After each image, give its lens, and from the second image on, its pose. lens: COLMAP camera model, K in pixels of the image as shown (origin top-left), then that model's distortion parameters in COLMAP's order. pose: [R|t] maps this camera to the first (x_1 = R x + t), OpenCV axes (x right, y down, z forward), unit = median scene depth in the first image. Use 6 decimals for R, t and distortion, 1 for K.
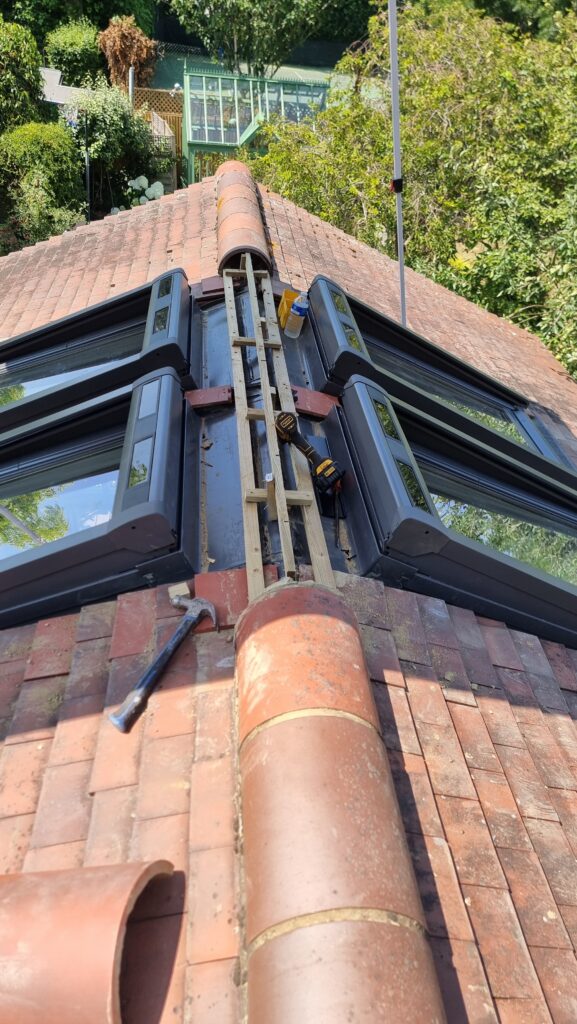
lens RADIAL K [[679.6, 0, 306.8], [0, 679.6, 512.5], [0, 0, 1]] dist [0.005882, 0.000652]
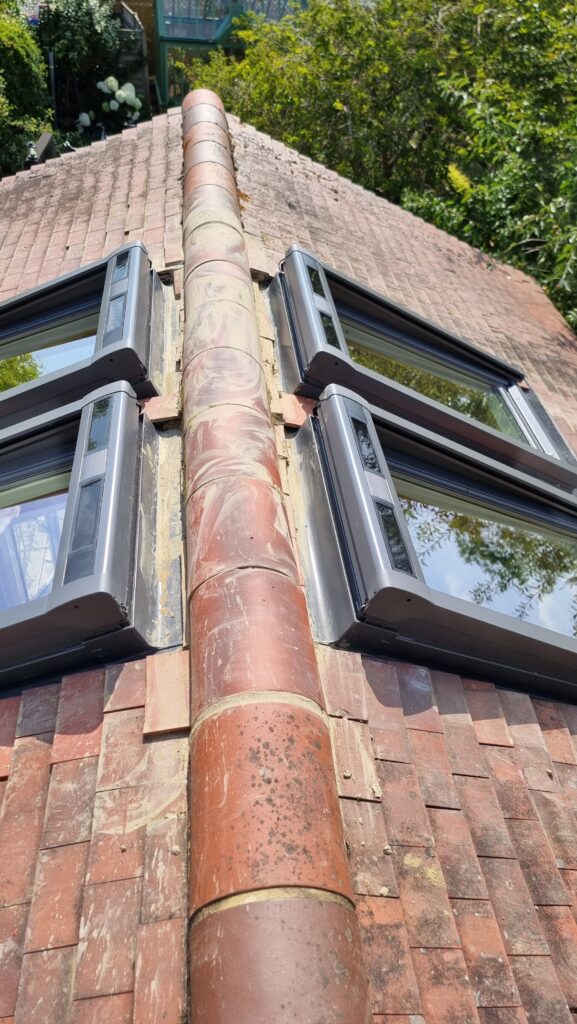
lens RADIAL K [[695.4, 0, 287.5], [0, 695.4, 509.5], [0, 0, 1]] dist [0.003115, 0.000978]
pose [[0.999994, -0.002698, -0.002245, 0.013933], [0.002897, 0.995609, 0.093564, -0.120640], [0.001983, -0.093569, 0.995611, 0.072771]]
